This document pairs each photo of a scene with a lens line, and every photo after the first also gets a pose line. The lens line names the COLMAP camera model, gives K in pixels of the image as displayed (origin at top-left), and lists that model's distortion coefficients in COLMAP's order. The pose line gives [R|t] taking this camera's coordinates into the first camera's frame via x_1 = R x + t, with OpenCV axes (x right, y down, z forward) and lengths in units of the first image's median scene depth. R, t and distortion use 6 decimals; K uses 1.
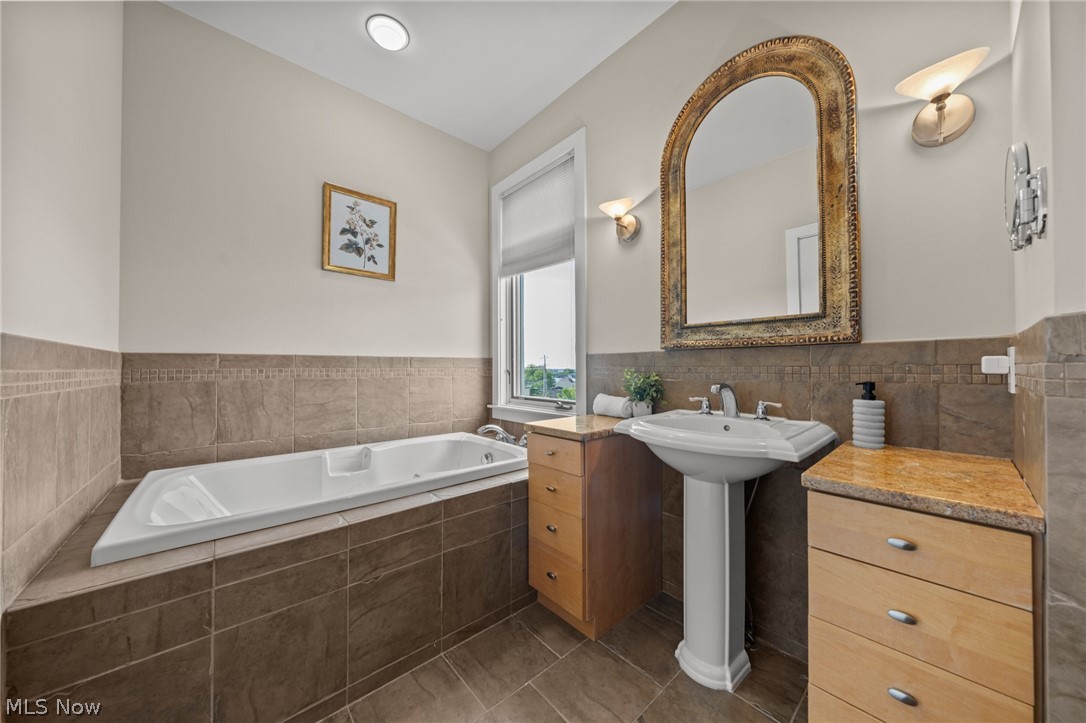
lens RADIAL K [[369.0, 0, 549.4], [0, 369.0, 360.8], [0, 0, 1]] dist [-0.002342, -0.000106]
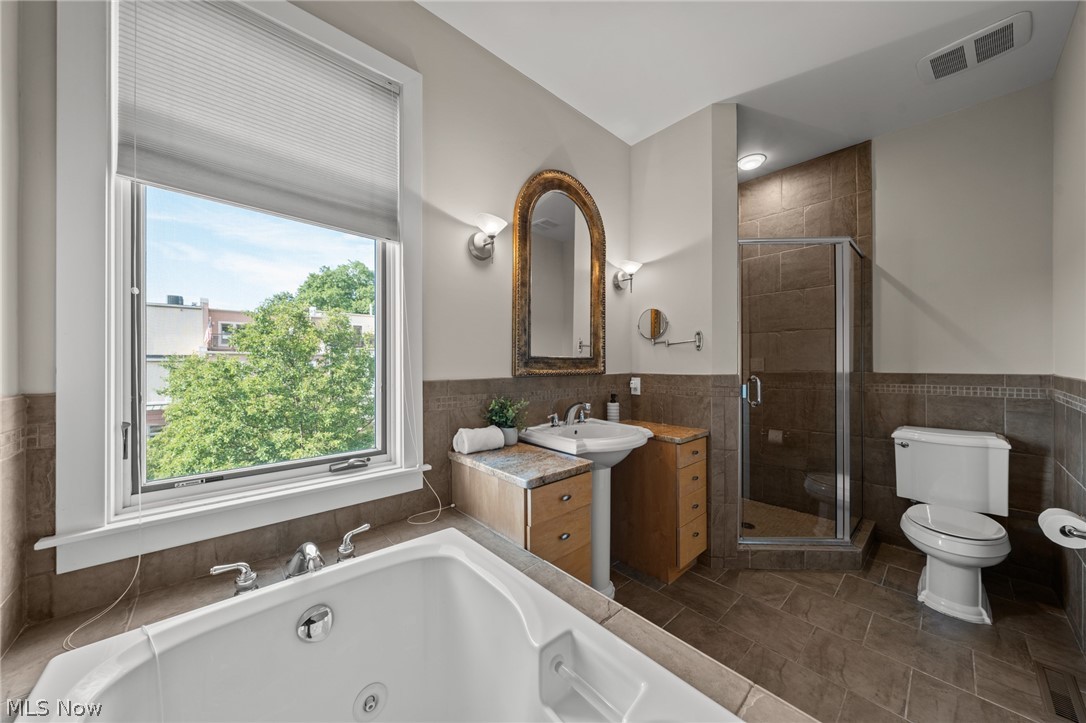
lens RADIAL K [[369.0, 0, 549.4], [0, 369.0, 360.8], [0, 0, 1]] dist [-0.002342, -0.000106]
pose [[-0.008063, 0.004660, 0.999957, -0.778917], [-0.019699, 0.999794, -0.004818, -0.072738], [-0.999773, -0.019737, -0.007970, 0.892816]]
